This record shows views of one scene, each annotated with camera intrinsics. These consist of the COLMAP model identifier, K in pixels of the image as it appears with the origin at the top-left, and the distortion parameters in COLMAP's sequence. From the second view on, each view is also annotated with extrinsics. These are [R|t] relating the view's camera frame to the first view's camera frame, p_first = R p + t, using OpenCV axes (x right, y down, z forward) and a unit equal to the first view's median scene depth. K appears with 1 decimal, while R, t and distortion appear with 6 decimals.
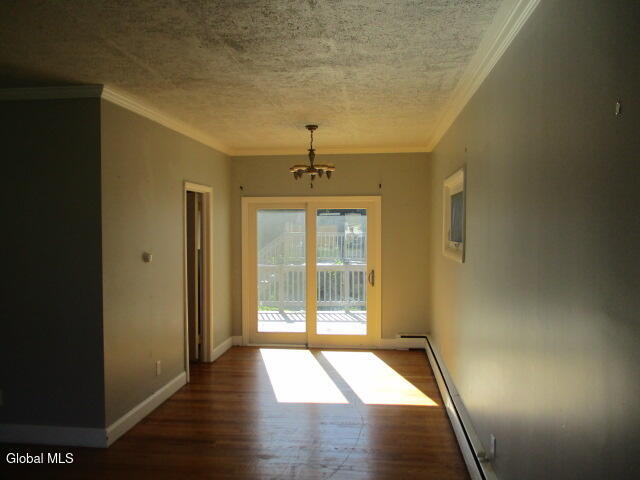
lens RADIAL K [[538.0, 0, 320.0], [0, 538.0, 240.0], [0, 0, 1]] dist [-0.027067, -0.009424]
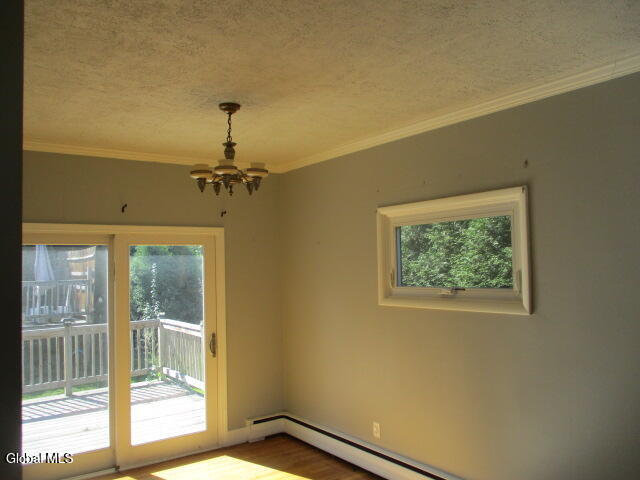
lens RADIAL K [[538.0, 0, 320.0], [0, 538.0, 240.0], [0, 0, 1]] dist [-0.027067, -0.009424]
pose [[0.742637, 0.014631, 0.669535, -0.267523], [0.039190, 0.997099, -0.065258, -0.013872], [-0.668547, 0.074702, 0.739909, 0.388975]]
